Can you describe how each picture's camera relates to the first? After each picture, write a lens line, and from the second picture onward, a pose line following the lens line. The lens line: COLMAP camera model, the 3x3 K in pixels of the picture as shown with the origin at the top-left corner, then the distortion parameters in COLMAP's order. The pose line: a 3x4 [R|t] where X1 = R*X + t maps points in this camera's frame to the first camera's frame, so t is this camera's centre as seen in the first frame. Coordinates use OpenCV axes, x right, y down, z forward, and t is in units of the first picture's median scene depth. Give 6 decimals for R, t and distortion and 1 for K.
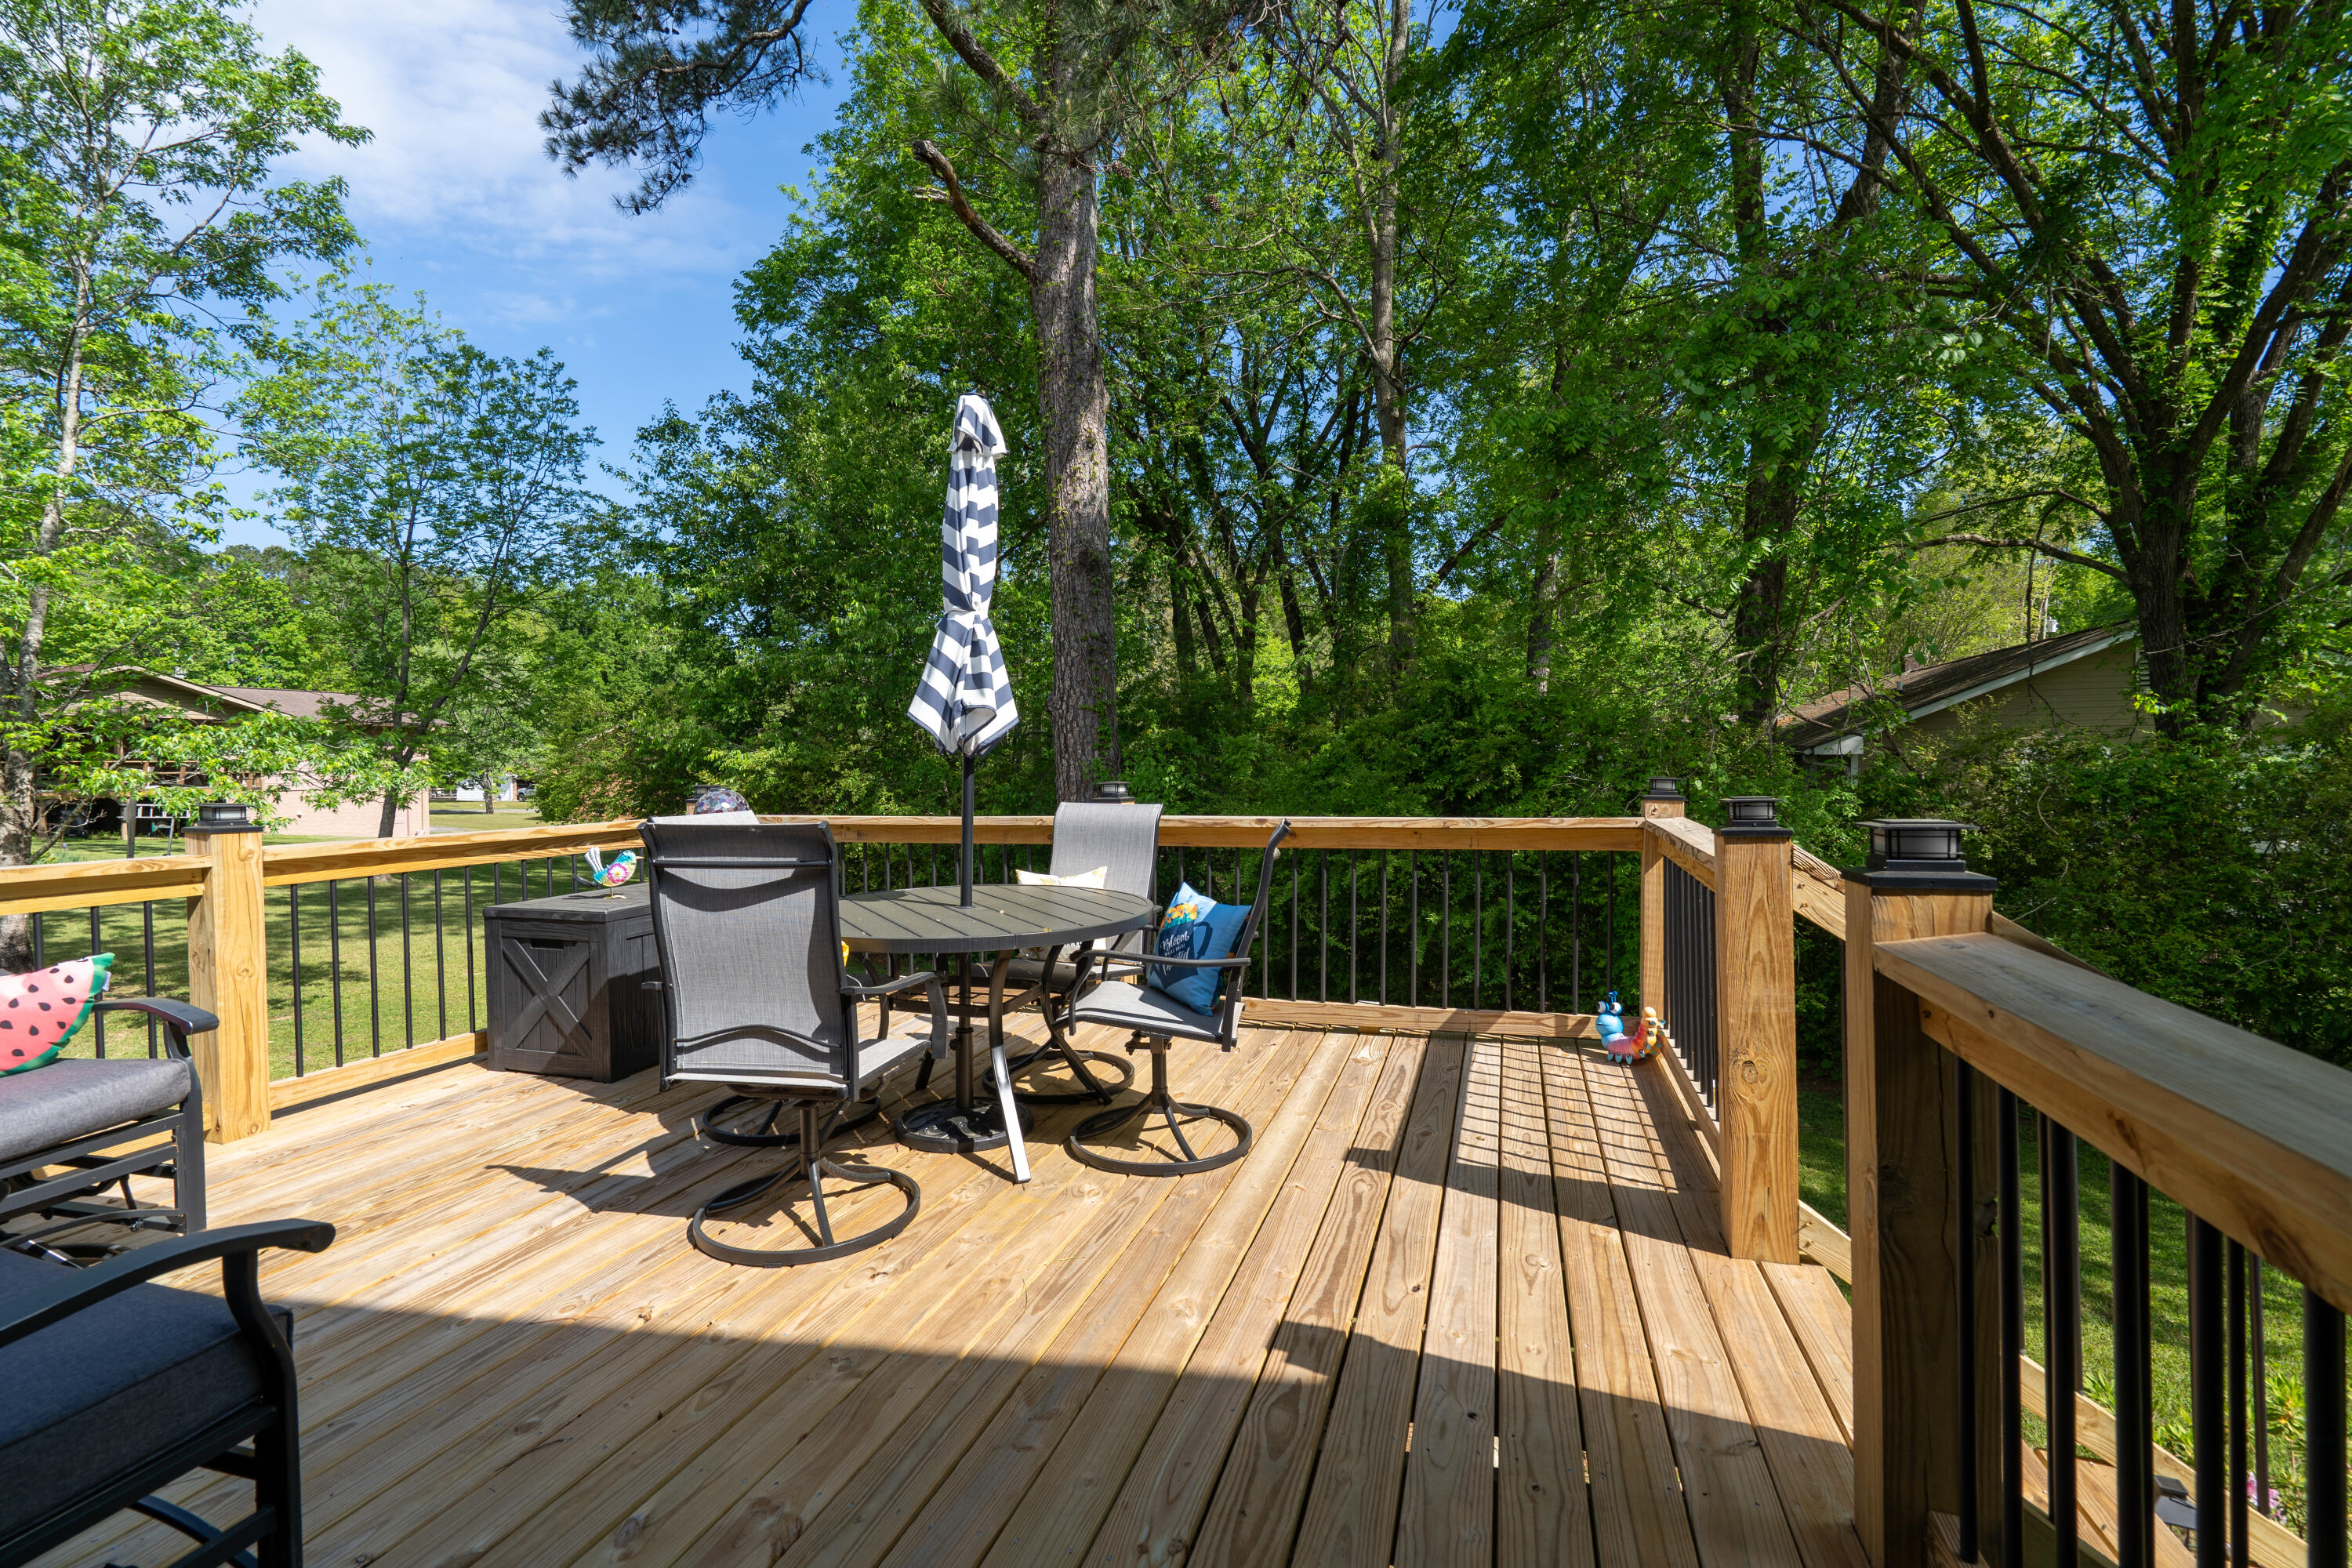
lens RADIAL K [[1067.6, 0, 1170.3], [0, 1067.6, 771.4], [0, 0, 1]] dist [-0.009906, -0.000074]
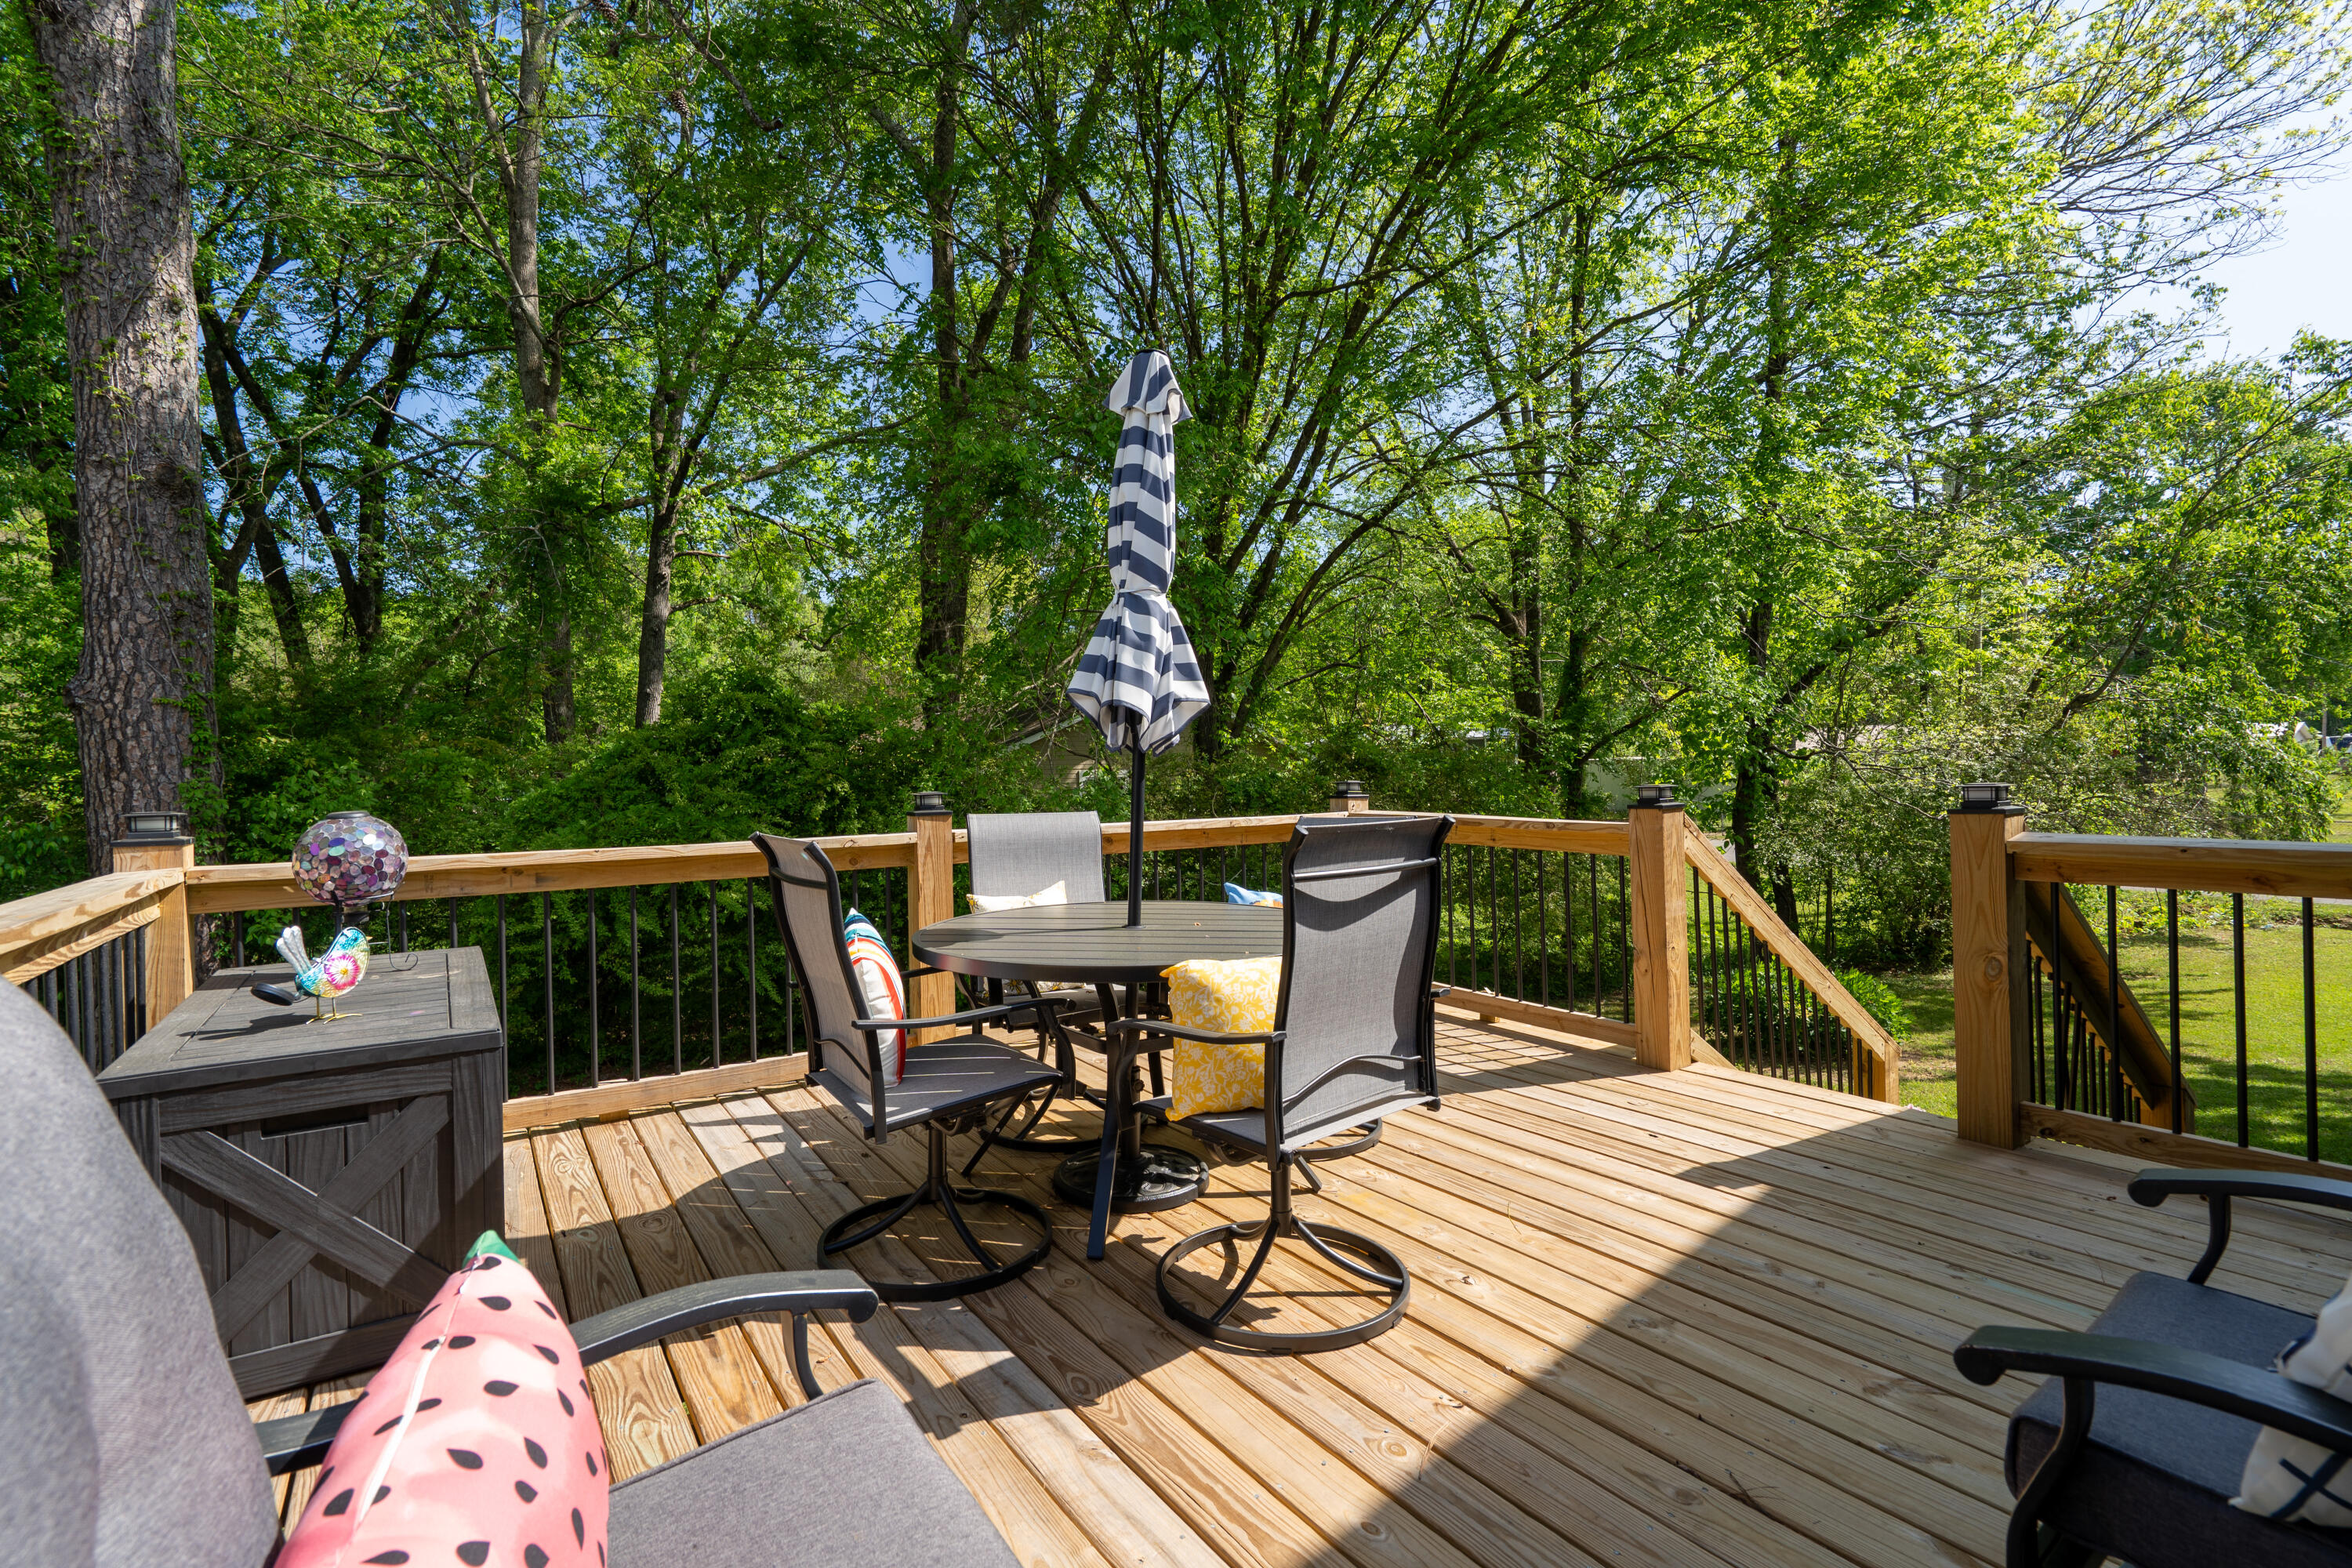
lens RADIAL K [[1067.6, 0, 1175.1], [0, 1067.6, 783.3], [0, 0, 1]] dist [-0.009906, -0.000074]
pose [[0.614309, -0.007340, 0.789031, -1.056509], [0.016896, 0.999850, -0.003853, 0.016892], [-0.788885, 0.015699, 0.614341, 0.534204]]
